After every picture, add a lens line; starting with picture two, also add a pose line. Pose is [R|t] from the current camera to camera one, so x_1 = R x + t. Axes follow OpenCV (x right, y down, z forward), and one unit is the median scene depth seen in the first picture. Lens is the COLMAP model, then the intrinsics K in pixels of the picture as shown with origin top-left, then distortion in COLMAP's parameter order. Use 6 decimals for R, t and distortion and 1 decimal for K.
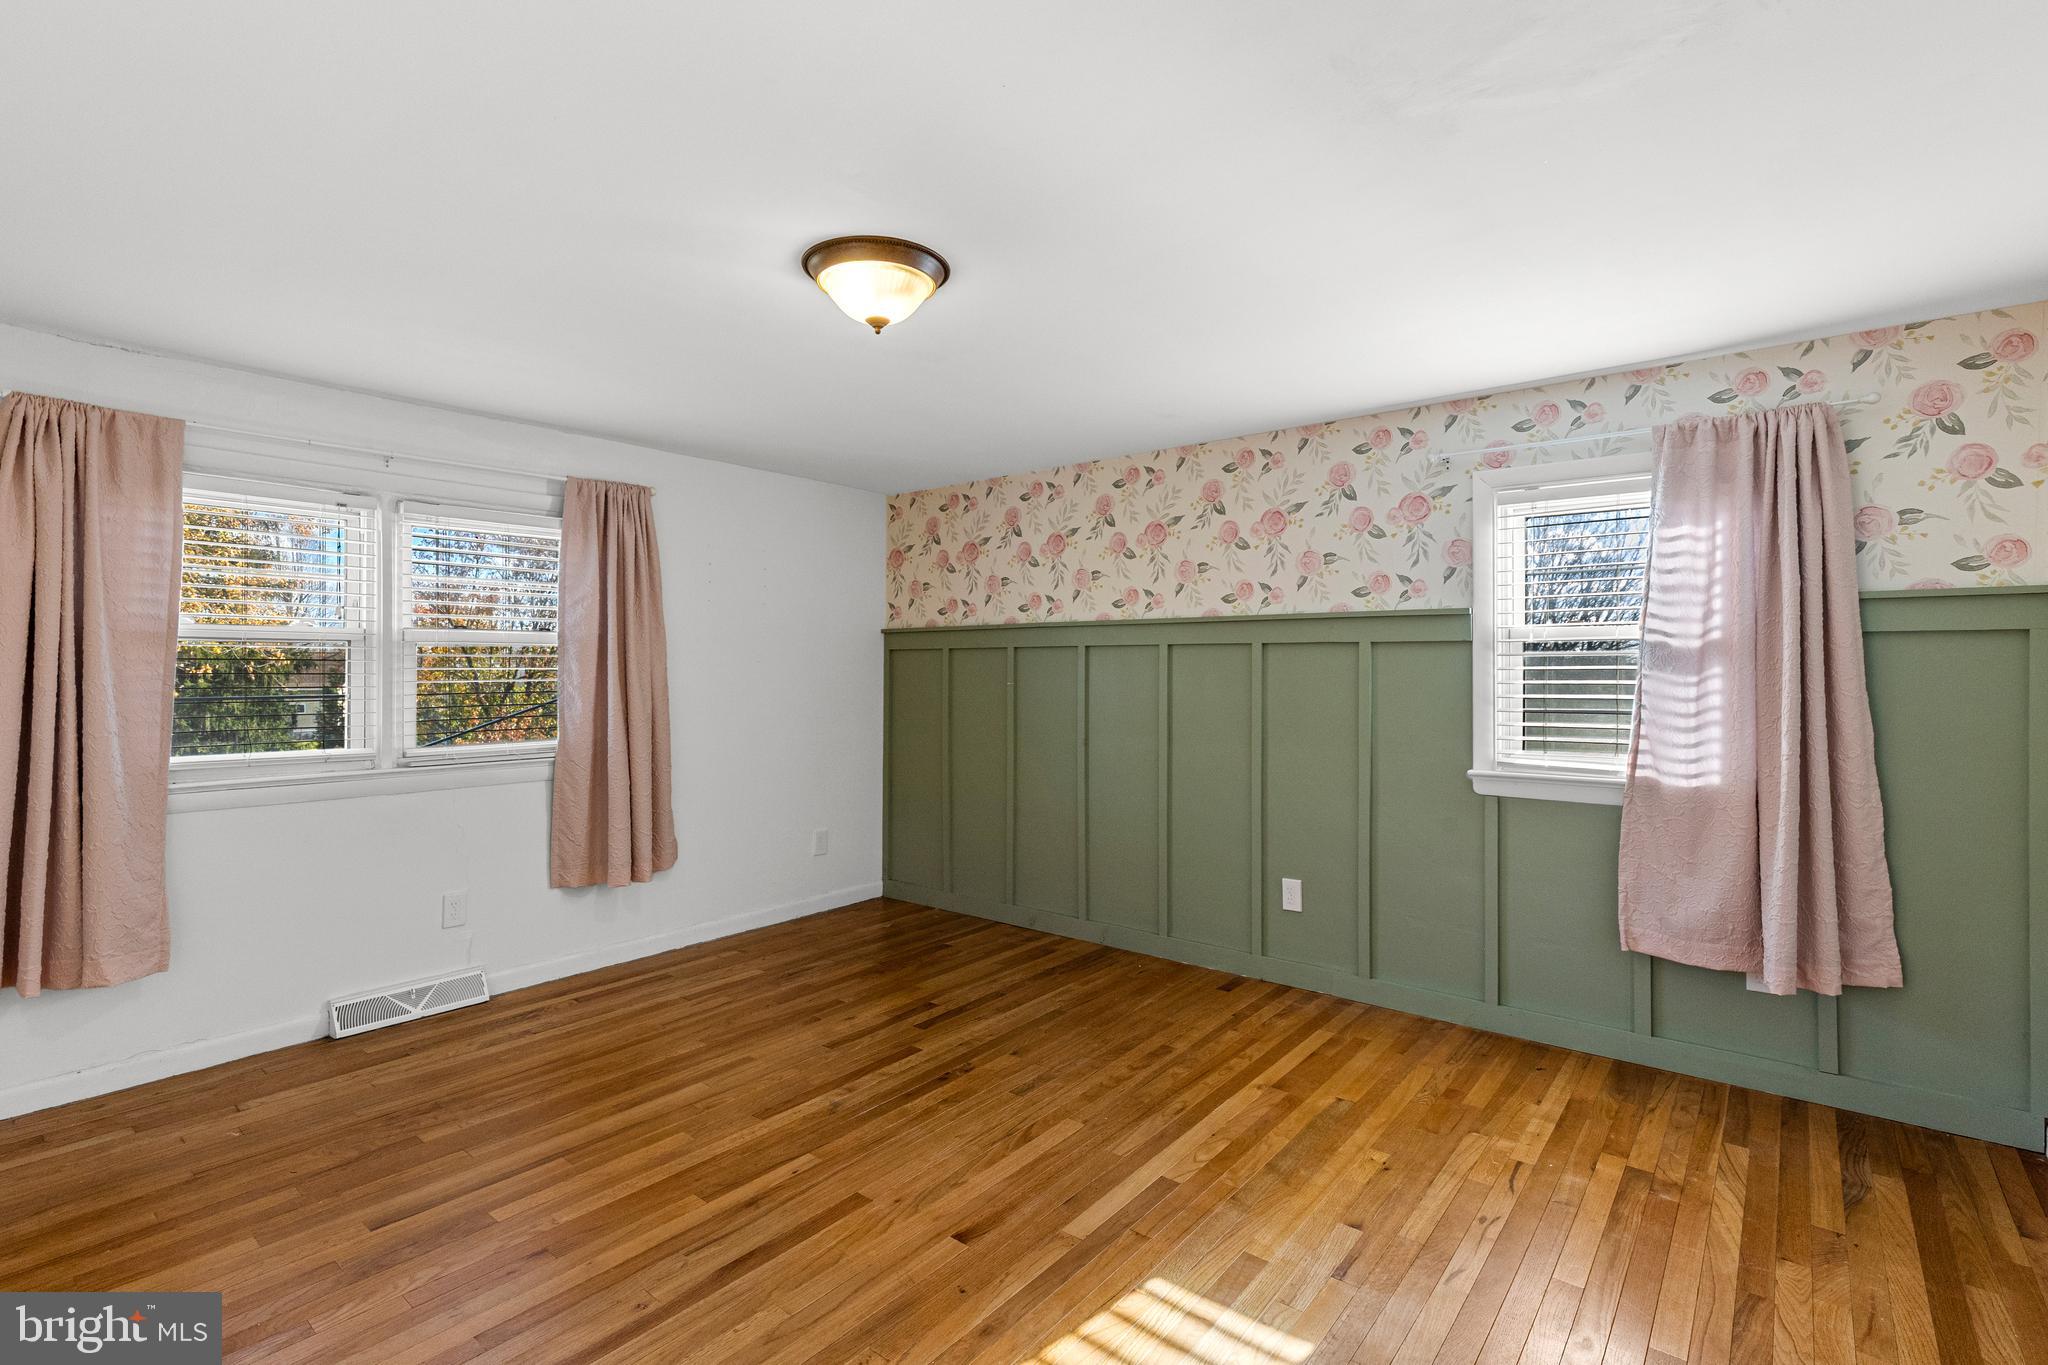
lens RADIAL K [[936.6, 0, 1055.3], [0, 936.6, 675.7], [0, 0, 1]] dist [0.000112, -0.000676]
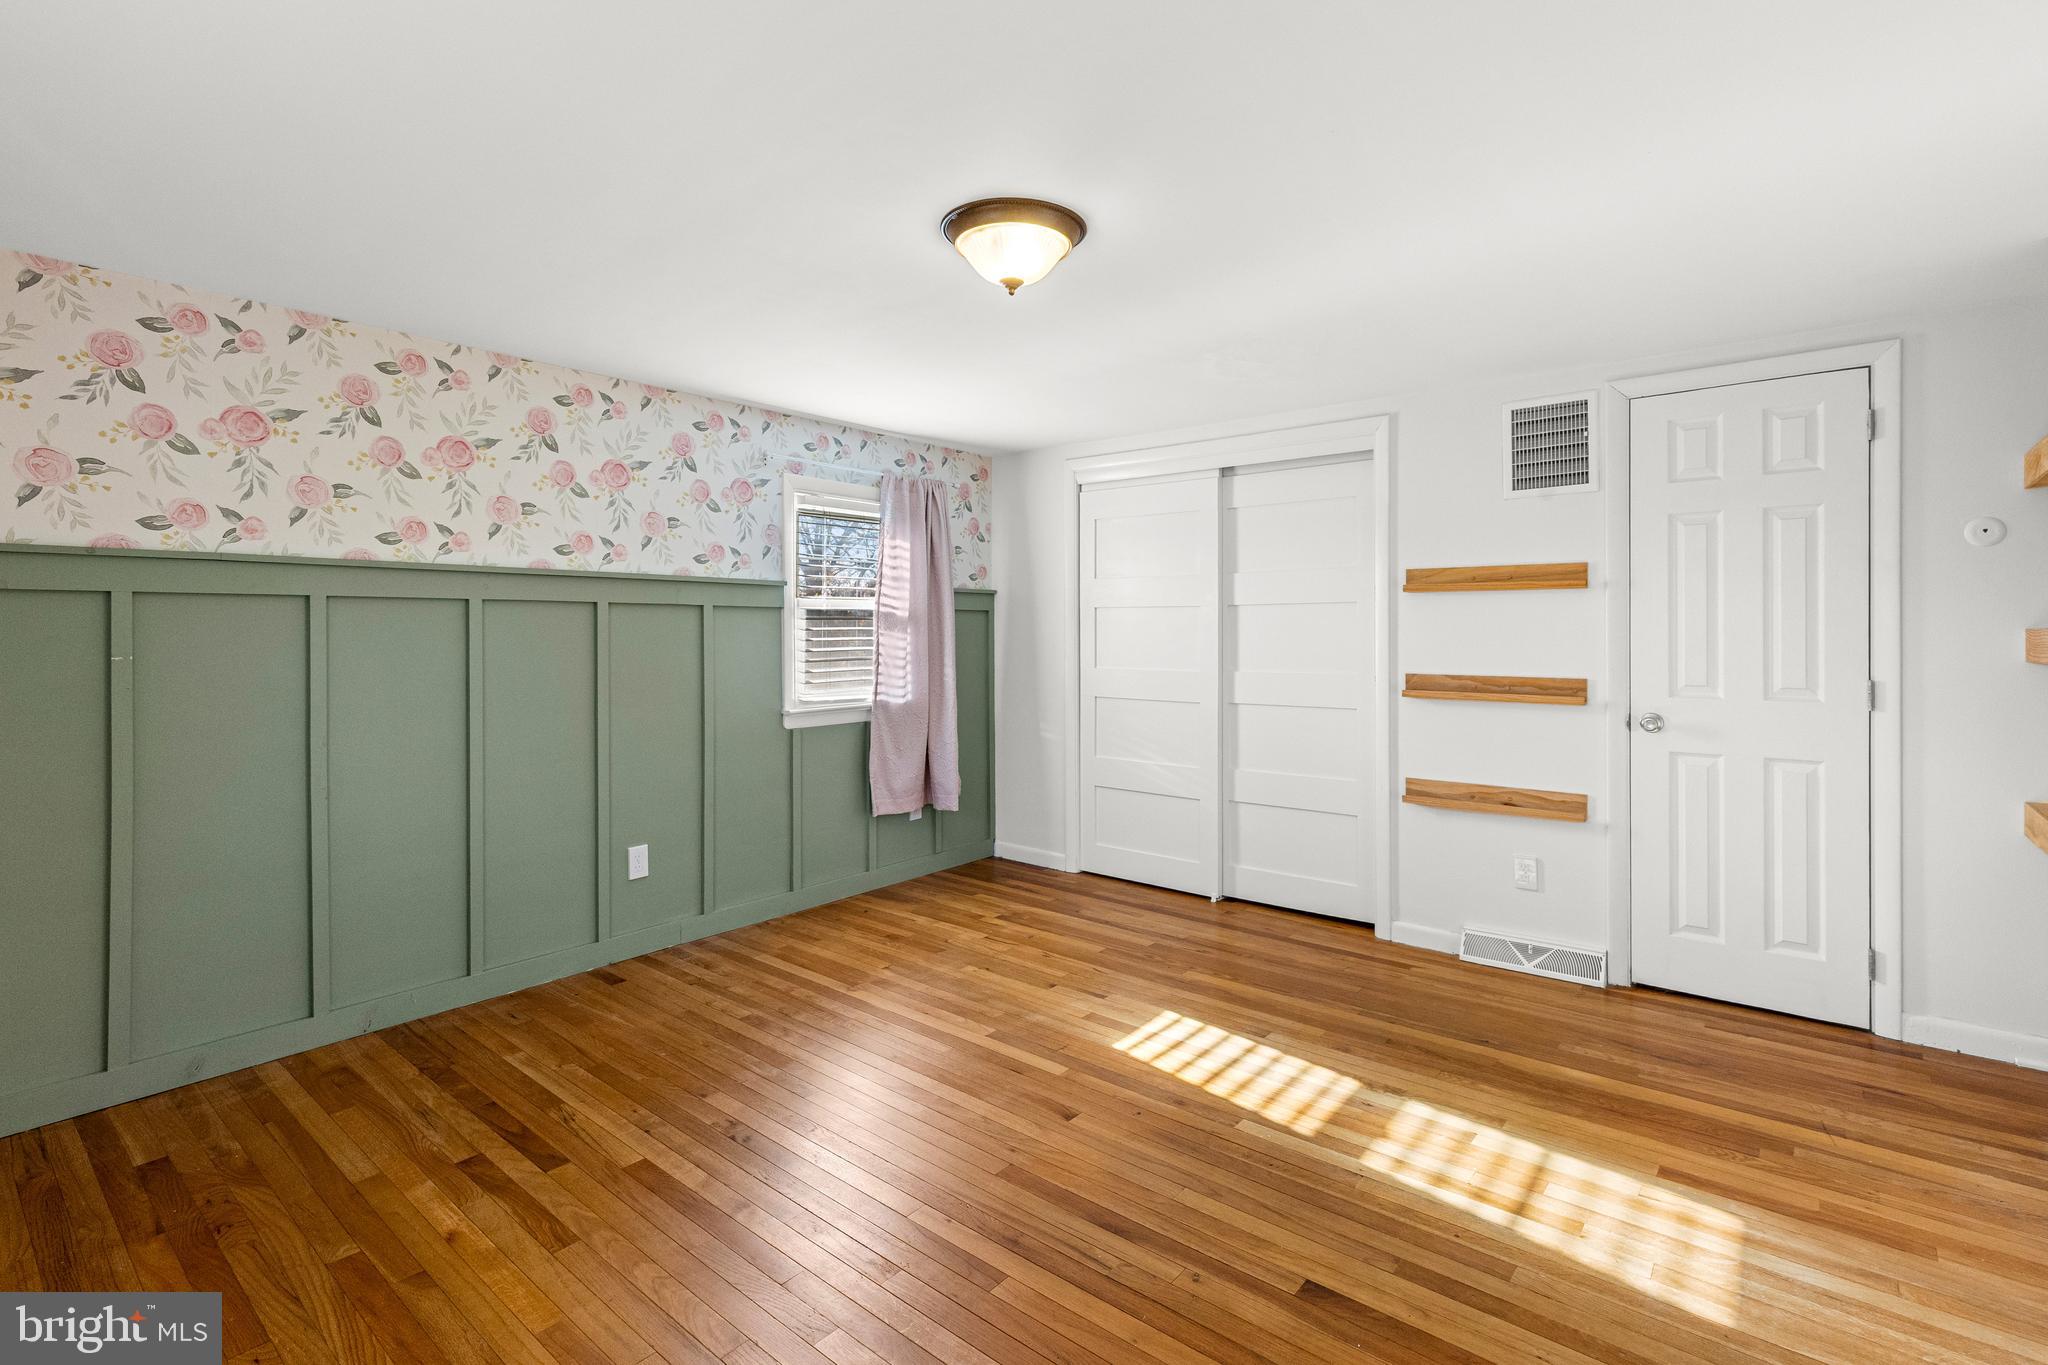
lens RADIAL K [[953.8, 0, 1023.0], [0, 953.8, 633.2], [0, 0, 1]] dist [0.014292, -0.000597]
pose [[0.026055, -0.006450, 0.999640, -0.798980], [0.006672, 0.999958, 0.006278, -0.008261], [-0.999638, 0.006507, 0.026097, 0.626602]]
